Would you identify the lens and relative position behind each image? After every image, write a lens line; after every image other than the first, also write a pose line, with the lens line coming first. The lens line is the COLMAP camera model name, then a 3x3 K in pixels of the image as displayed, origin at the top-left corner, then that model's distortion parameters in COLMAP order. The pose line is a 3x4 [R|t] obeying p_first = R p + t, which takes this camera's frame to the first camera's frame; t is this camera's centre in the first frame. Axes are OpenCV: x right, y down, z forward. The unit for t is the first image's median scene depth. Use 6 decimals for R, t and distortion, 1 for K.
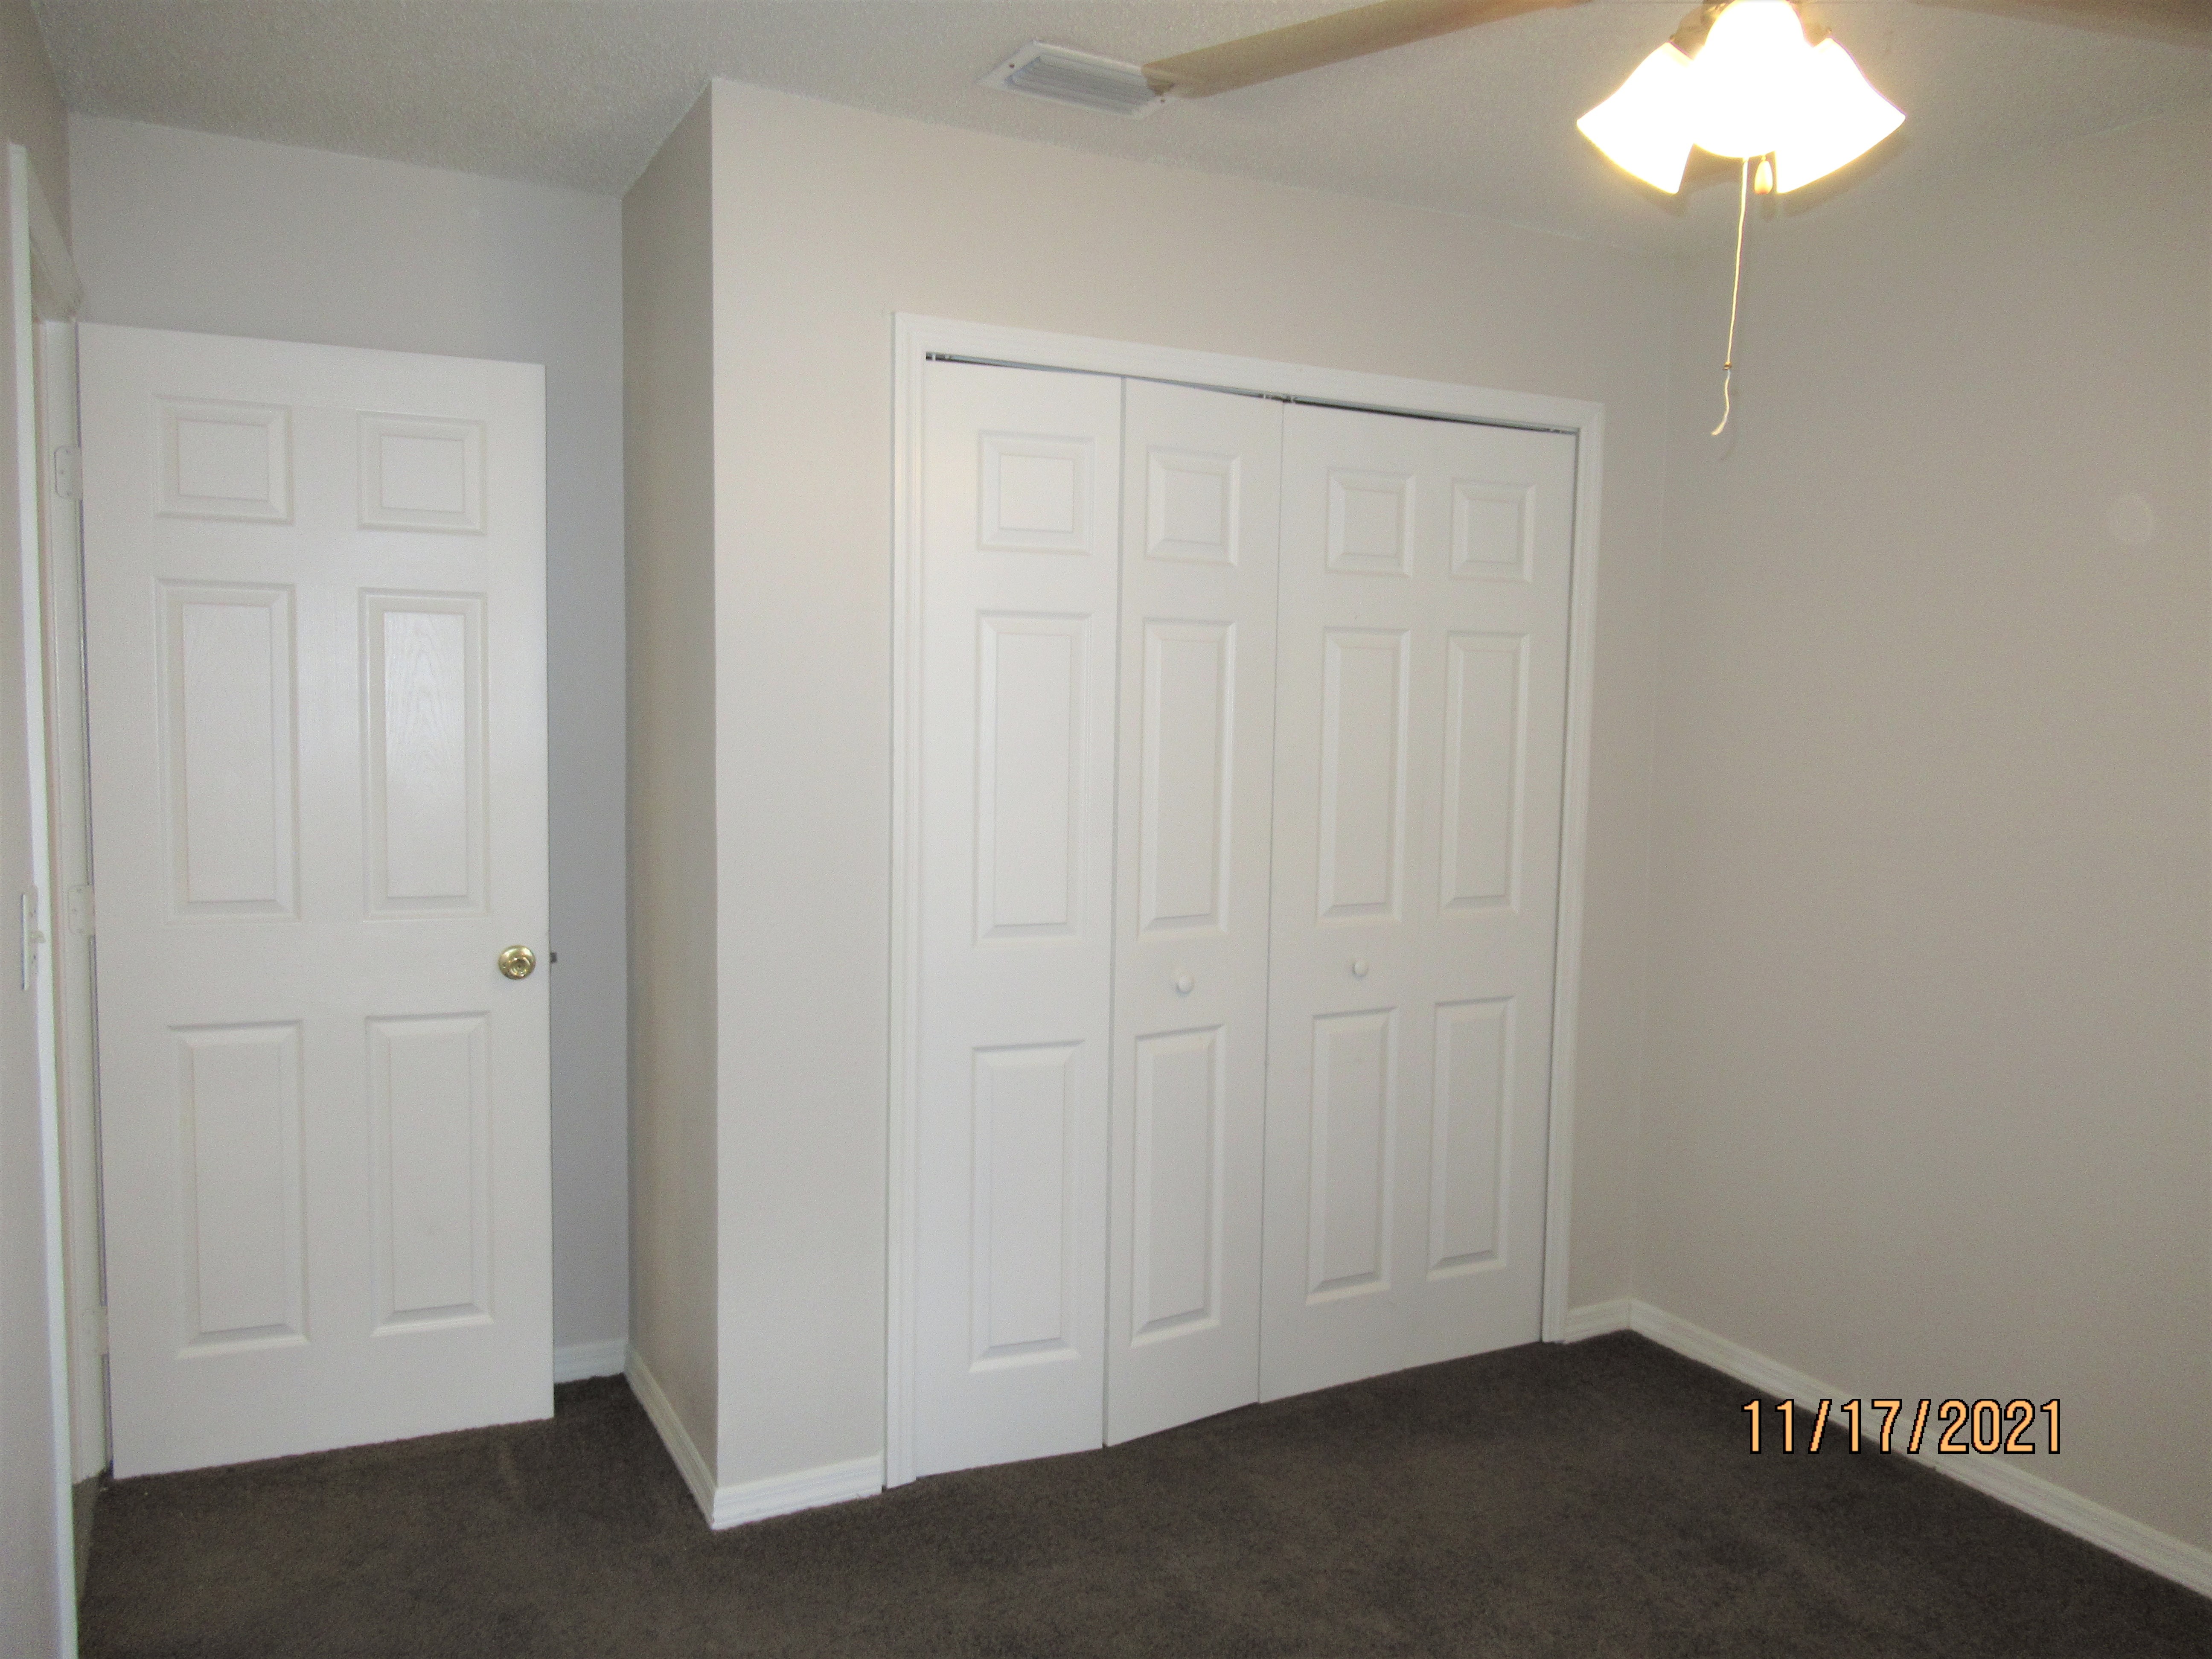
lens RADIAL K [[1692.9, 0, 1107.5], [0, 1692.9, 788.3], [0, 0, 1]] dist [0.003059, 0.001245]
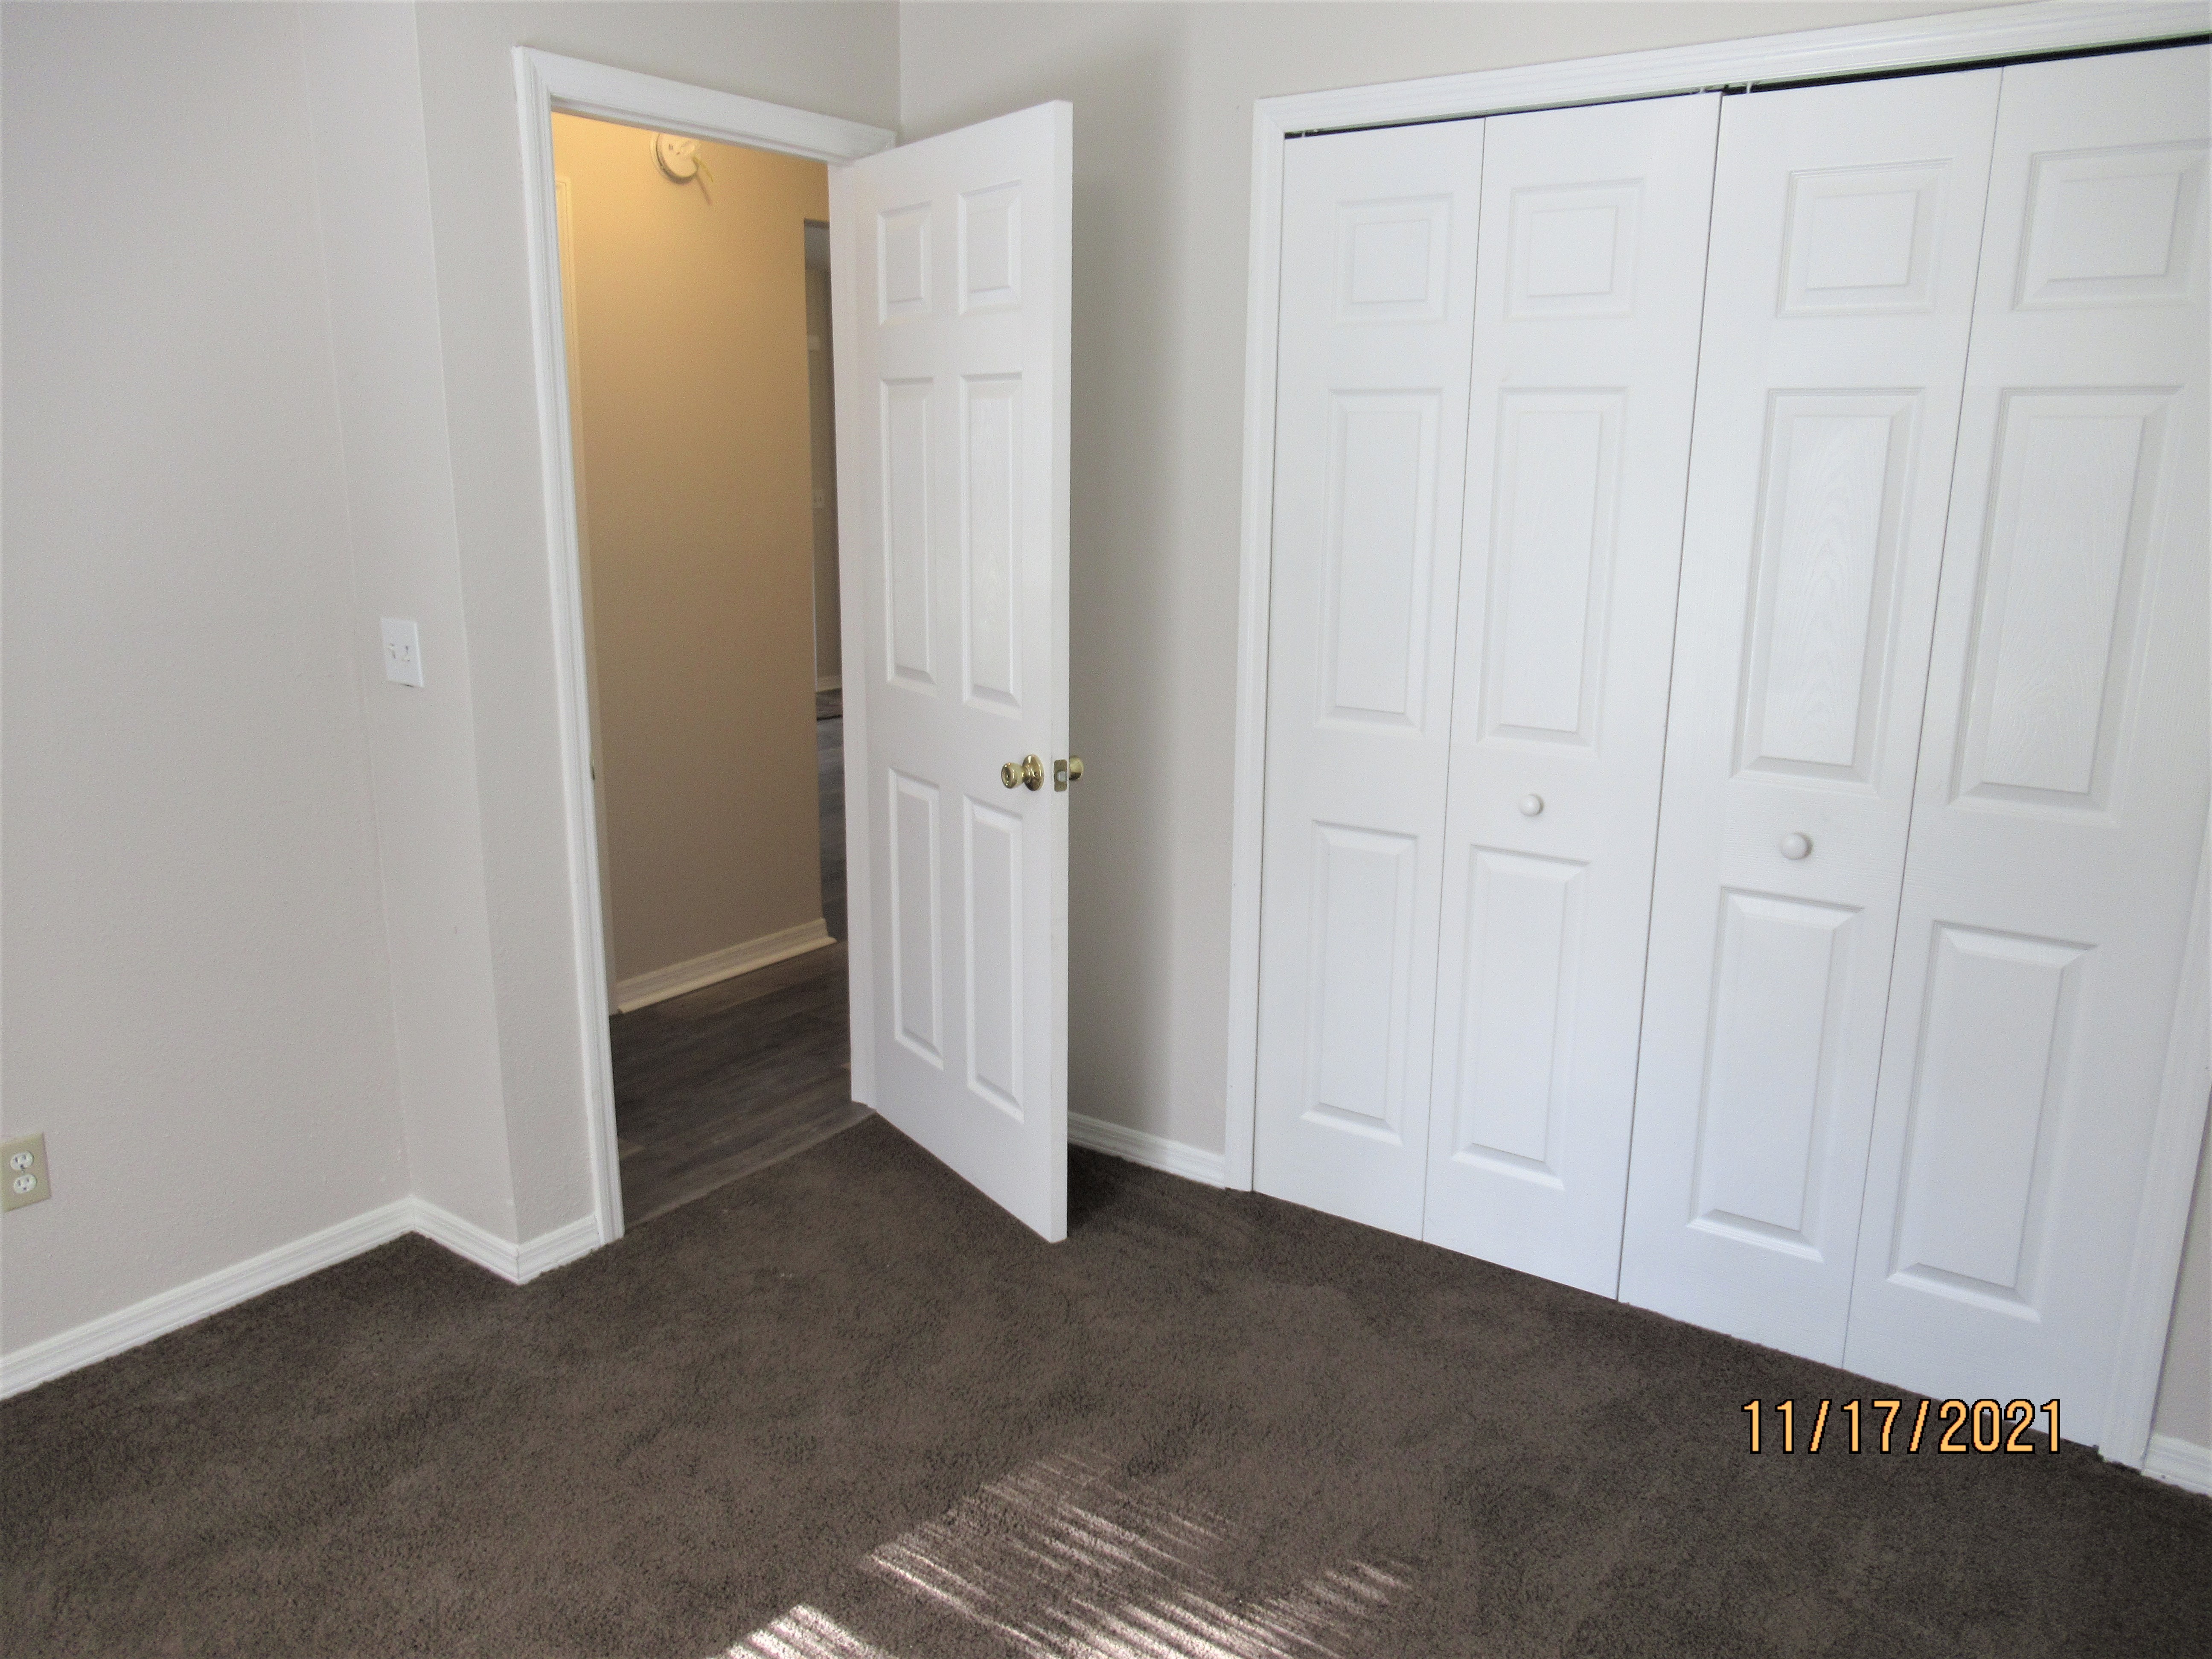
lens RADIAL K [[1670.9, 0, 1105.1], [0, 1670.9, 848.6], [0, 0, 1]] dist [-0.003066, 0.003063]
pose [[0.453222, 0.192442, -0.870377, 0.540710], [-0.069109, 0.981065, 0.180929, -0.005849], [0.888715, -0.021850, 0.457939, 0.292296]]
